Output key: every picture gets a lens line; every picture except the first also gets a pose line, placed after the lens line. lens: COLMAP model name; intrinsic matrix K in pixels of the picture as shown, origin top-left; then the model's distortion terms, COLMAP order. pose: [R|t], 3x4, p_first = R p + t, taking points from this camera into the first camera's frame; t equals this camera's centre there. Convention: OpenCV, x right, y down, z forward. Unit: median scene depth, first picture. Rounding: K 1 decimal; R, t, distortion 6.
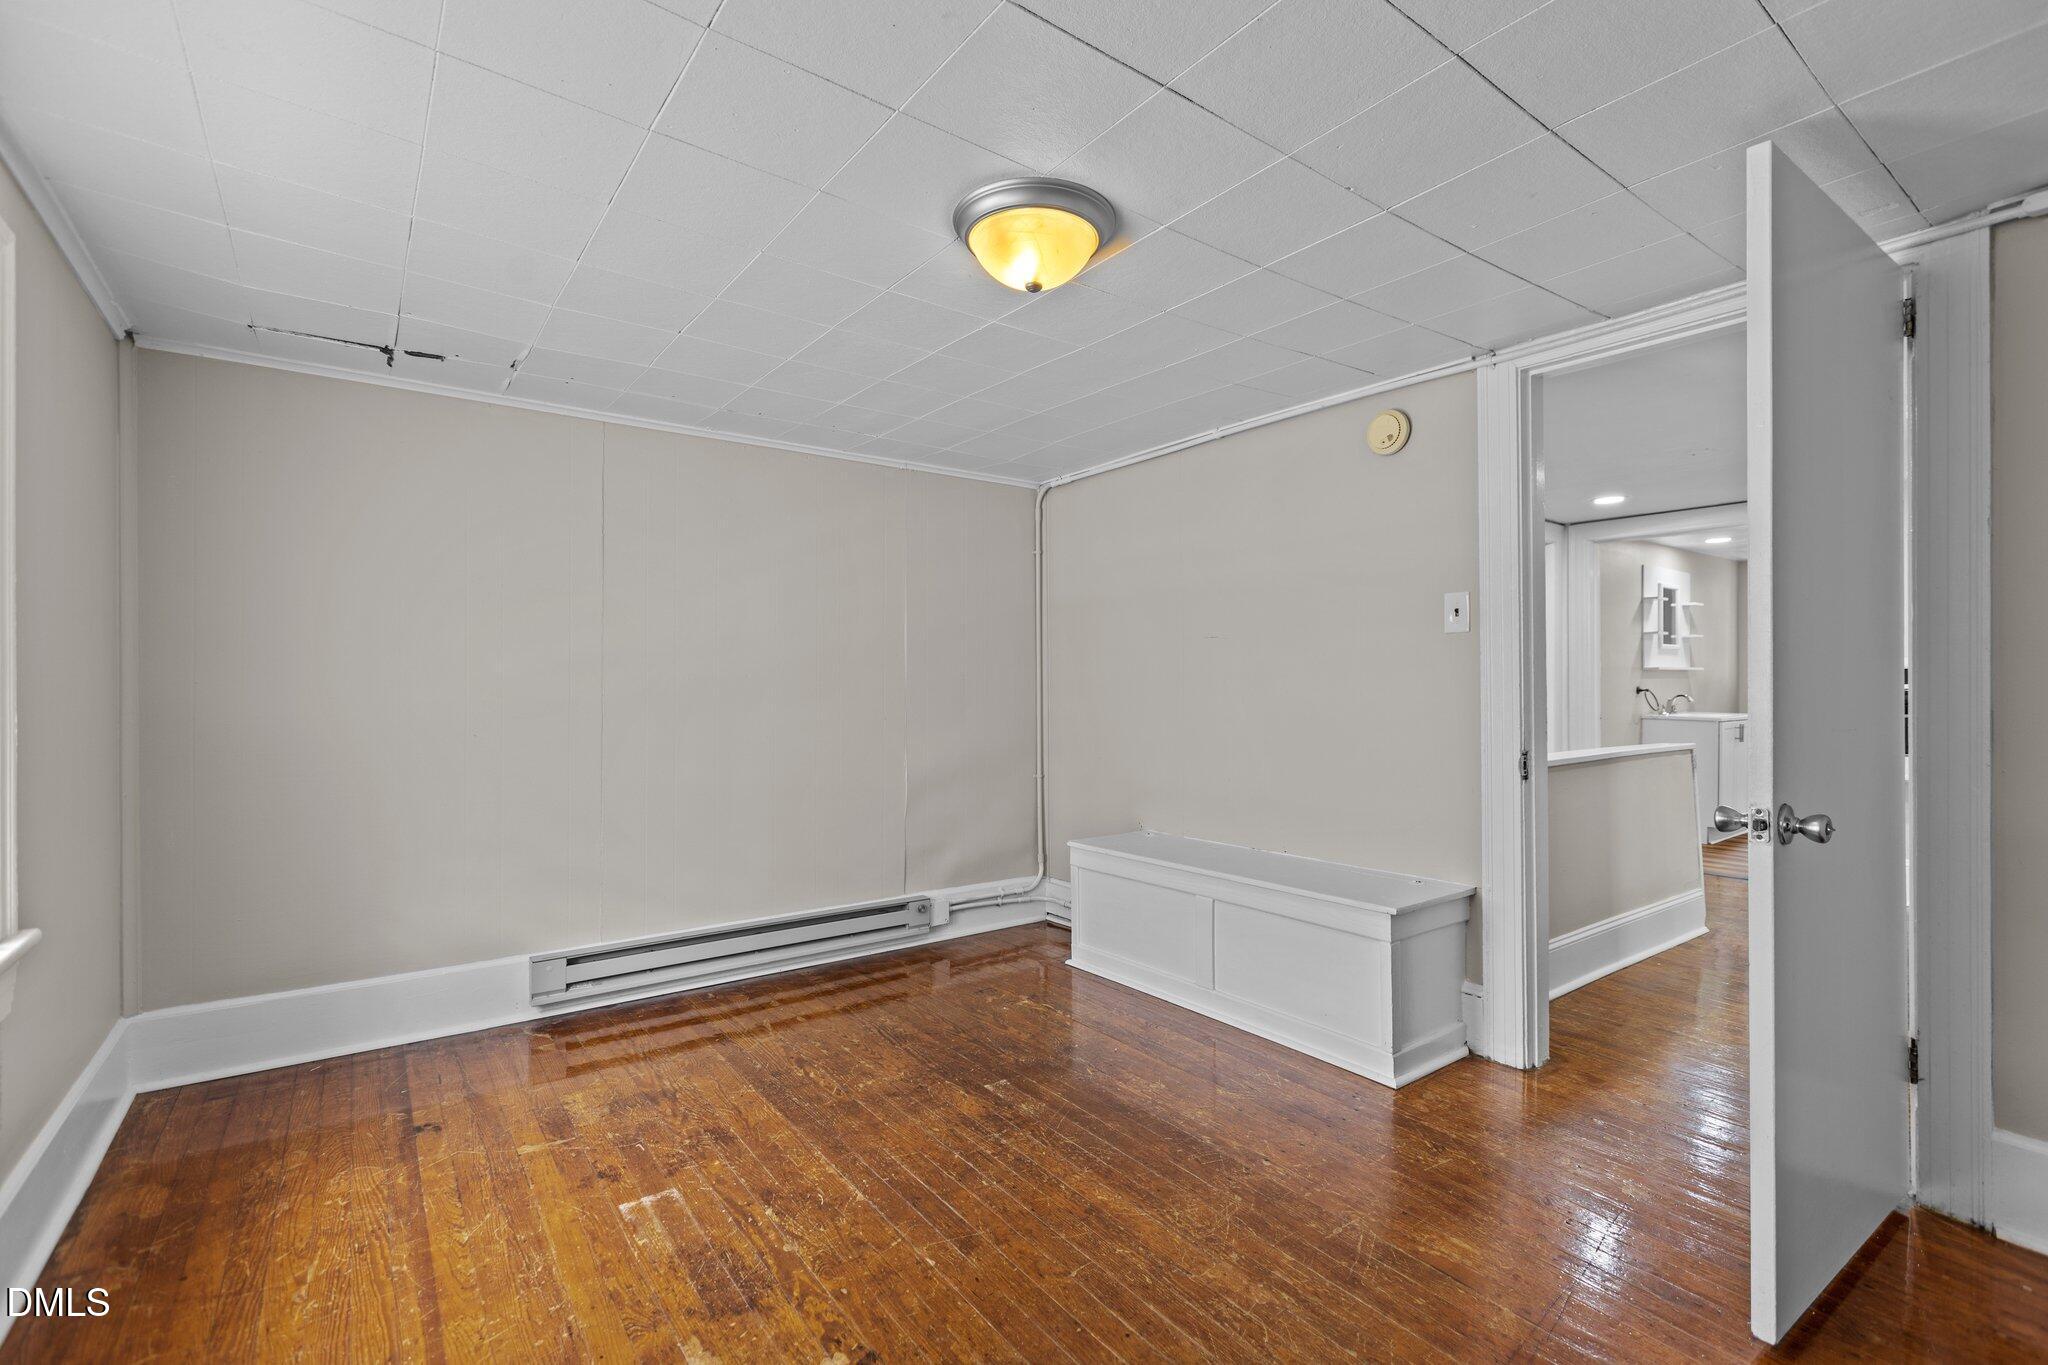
lens RADIAL K [[912.0, 0, 1033.6], [0, 912.0, 678.5], [0, 0, 1]] dist [0.012330, -0.007315]
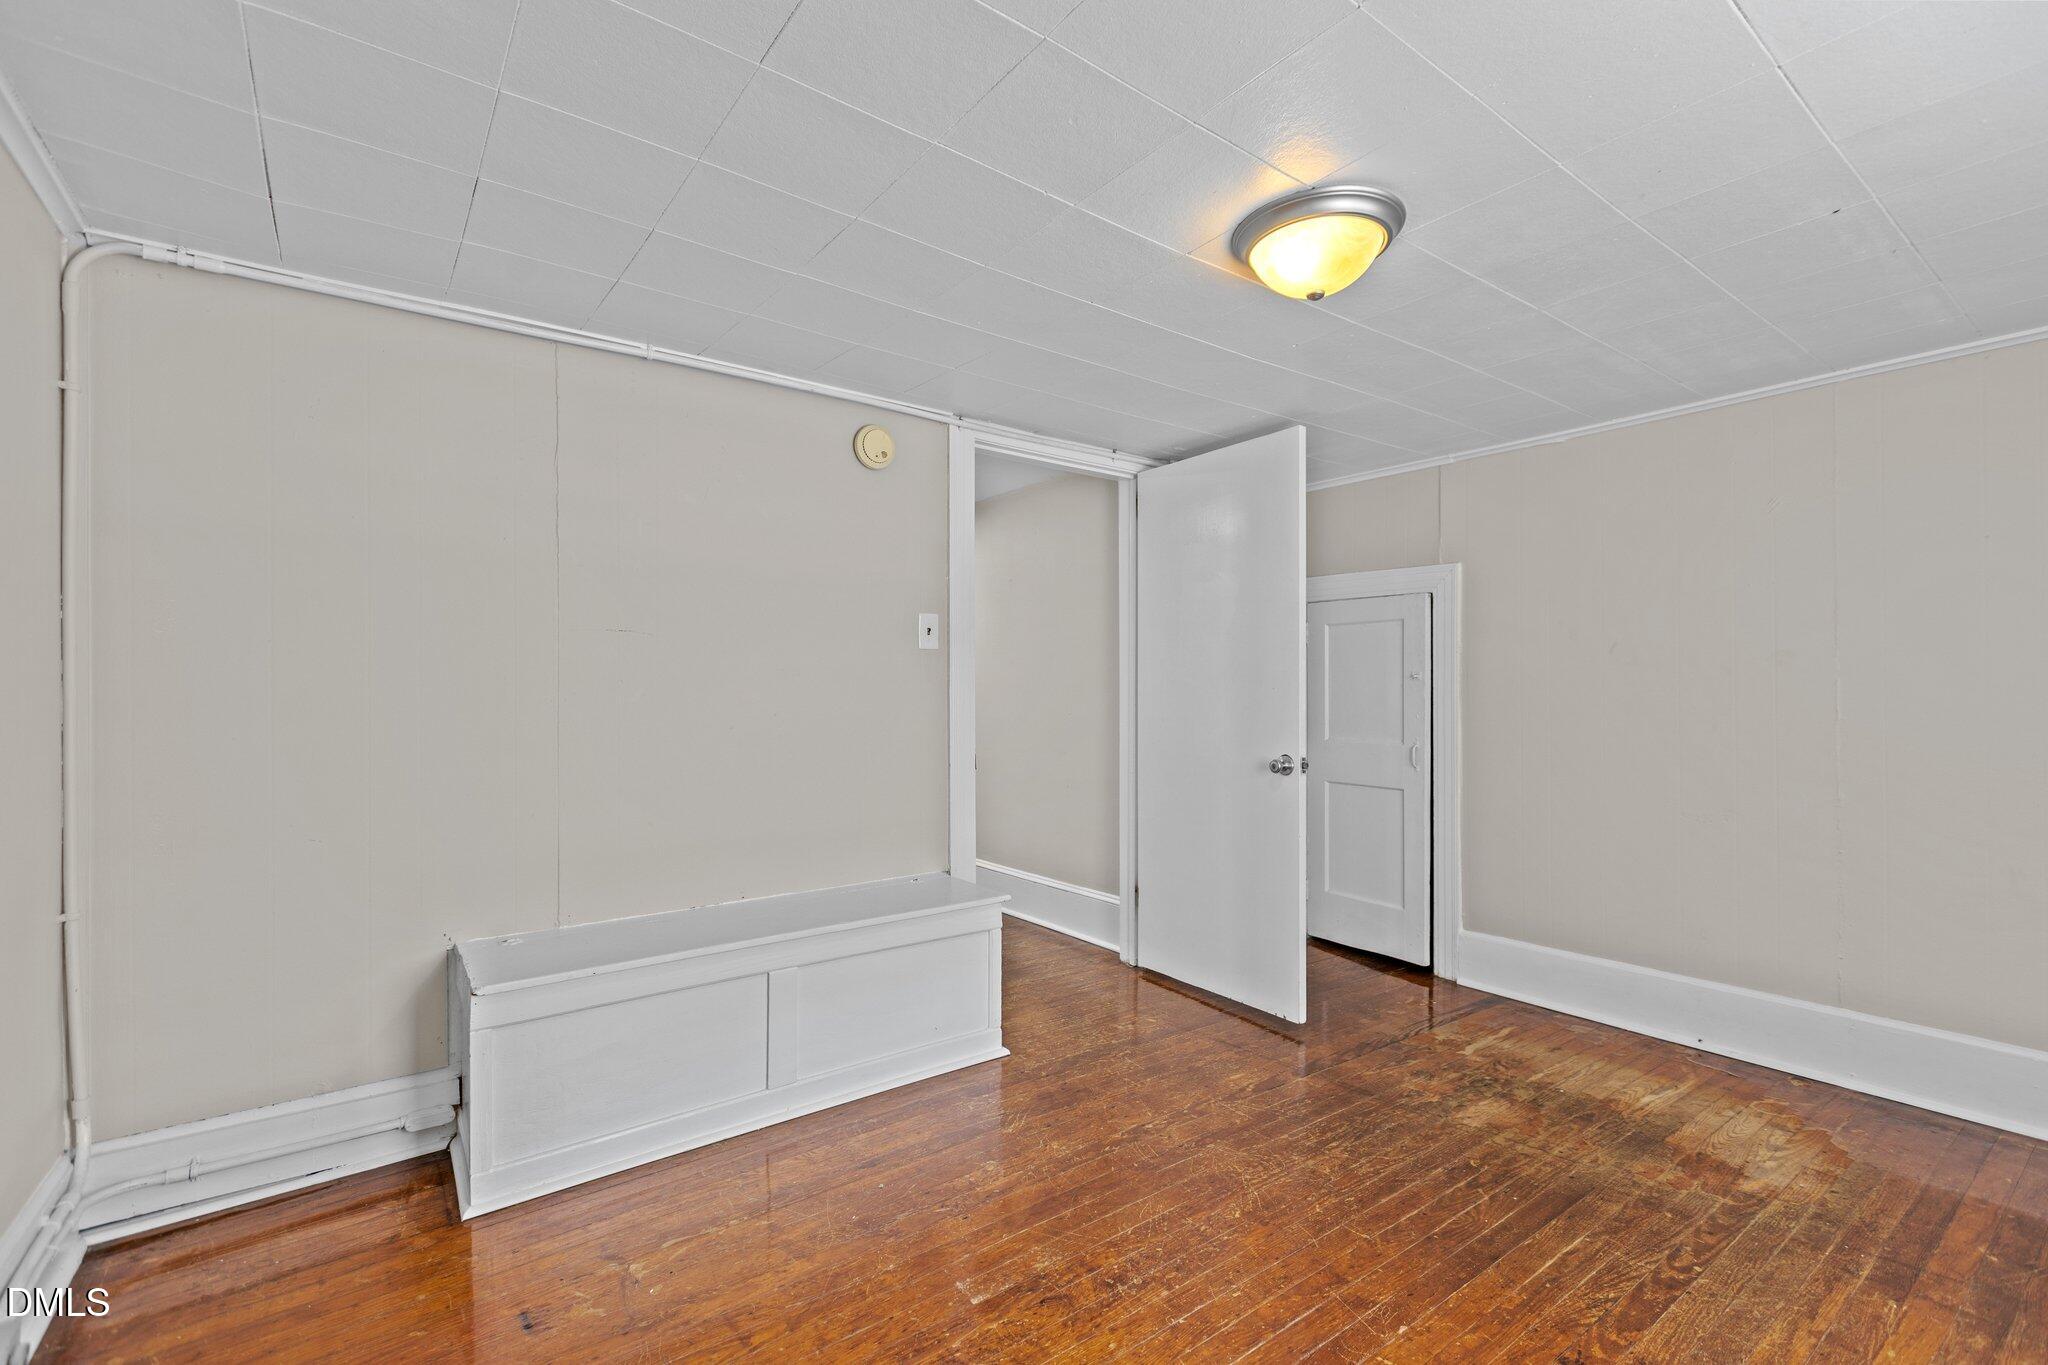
lens RADIAL K [[912.0, 0, 1033.6], [0, 912.0, 678.5], [0, 0, 1]] dist [0.012330, -0.007315]
pose [[-0.000780, 0.015510, 0.999879, -0.685450], [-0.005209, 0.999866, -0.015514, 0.002502], [-0.999986, -0.005221, -0.000699, 0.906835]]
